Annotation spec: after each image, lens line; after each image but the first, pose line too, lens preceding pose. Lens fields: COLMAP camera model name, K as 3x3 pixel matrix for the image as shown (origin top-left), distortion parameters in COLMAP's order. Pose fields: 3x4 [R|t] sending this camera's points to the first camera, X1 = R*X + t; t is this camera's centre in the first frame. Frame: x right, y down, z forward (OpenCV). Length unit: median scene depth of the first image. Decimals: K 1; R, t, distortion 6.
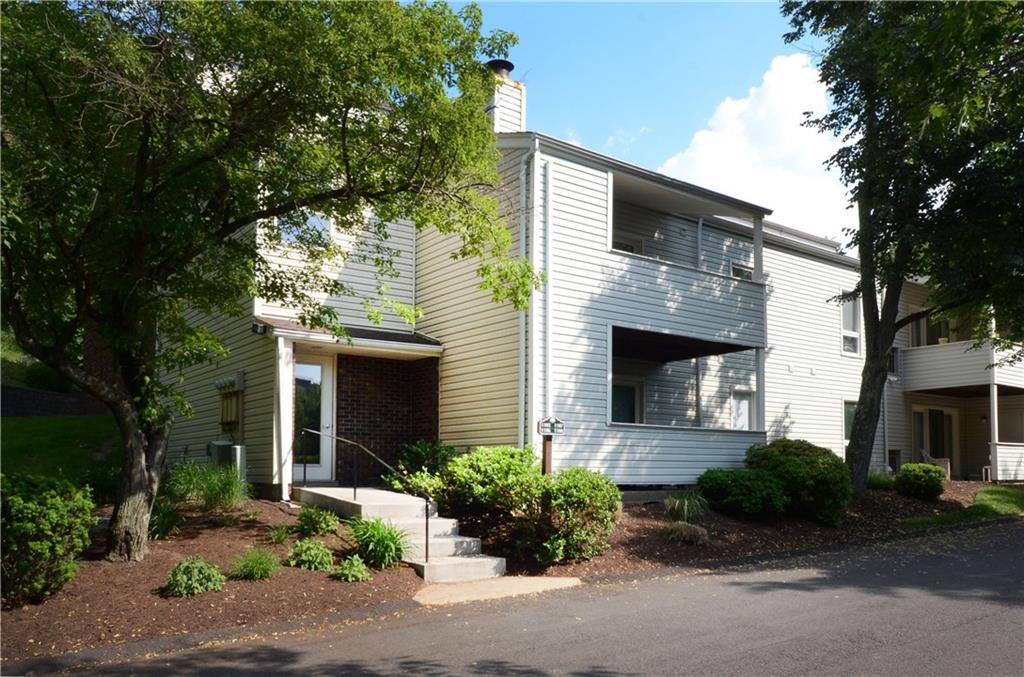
lens RADIAL K [[699.9, 0, 511.7], [0, 699.9, 338.1], [0, 0, 1]] dist [-0.007600, -0.000657]
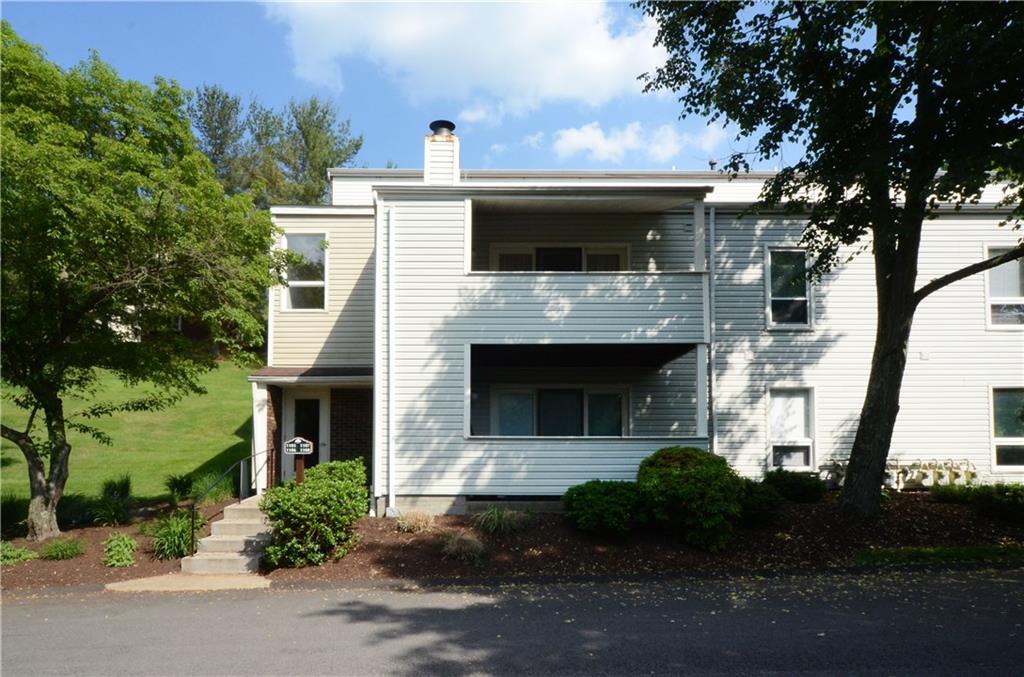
lens RADIAL K [[572.9, 0, 510.7], [0, 572.9, 363.6], [0, 0, 1]] dist [-0.007160, -0.000054]
pose [[0.838193, -0.097292, -0.536625, 0.653551], [0.103717, 0.994439, -0.018292, 0.033385], [0.535420, -0.040325, 0.843623, 0.301464]]
